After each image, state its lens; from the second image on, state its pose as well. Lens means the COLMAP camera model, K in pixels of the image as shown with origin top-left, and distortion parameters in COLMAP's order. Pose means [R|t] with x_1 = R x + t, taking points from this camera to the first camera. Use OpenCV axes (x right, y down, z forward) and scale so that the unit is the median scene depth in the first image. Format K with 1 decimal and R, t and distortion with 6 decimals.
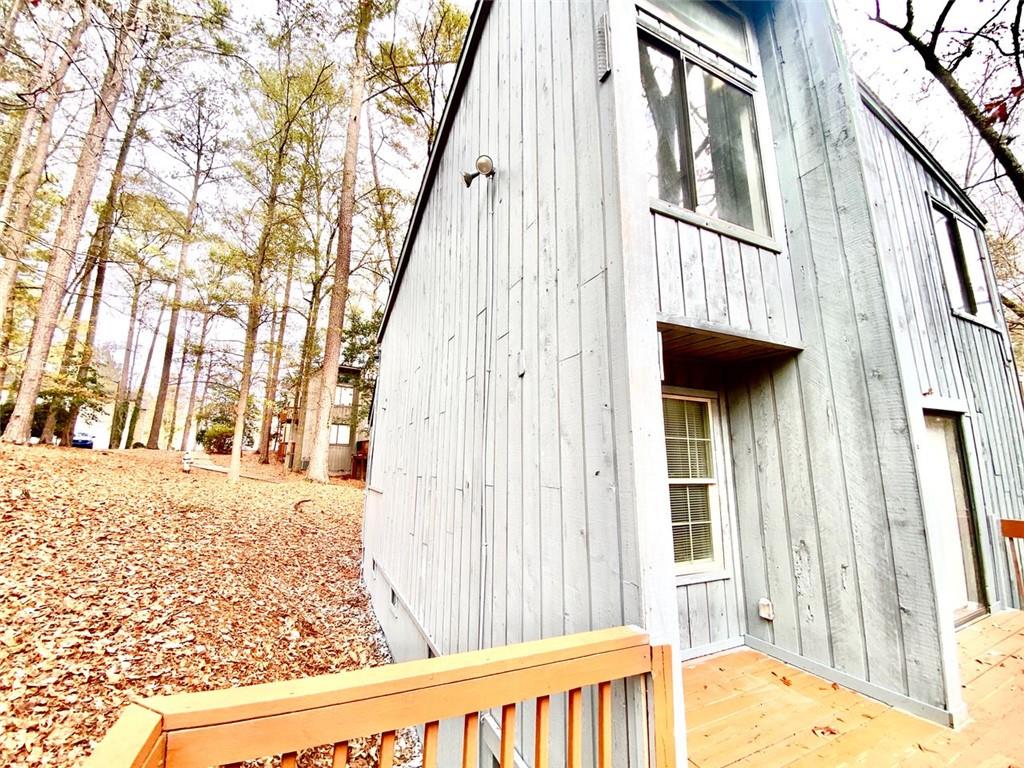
lens RADIAL K [[365.7, 0, 511.3], [0, 365.7, 389.3], [0, 0, 1]] dist [-0.000818, -0.008933]
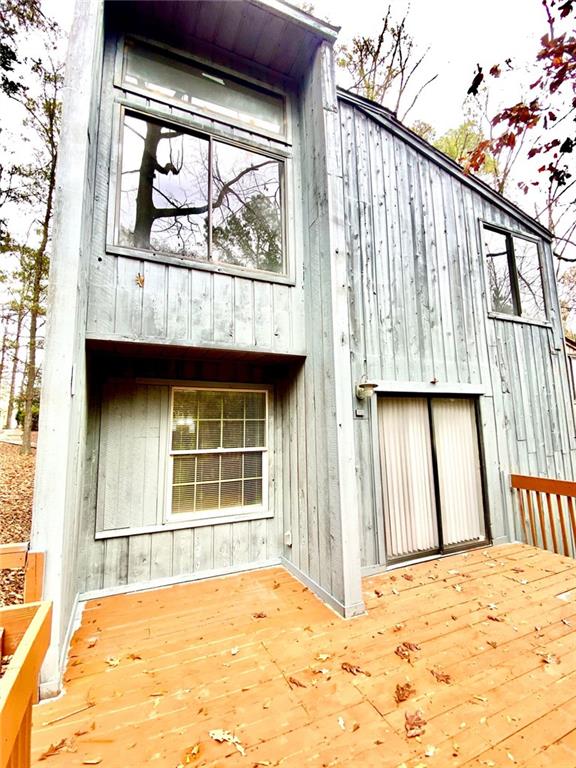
lens RADIAL K [[306.8, 0, 288.0], [0, 306.8, 384.0], [0, 0, 1]] dist [0.036194, -0.030957]
pose [[0.999648, -0.026041, -0.004980, 0.660158], [0.026246, 0.998557, 0.046858, -0.052837], [0.003753, -0.046972, 0.998889, -0.173503]]
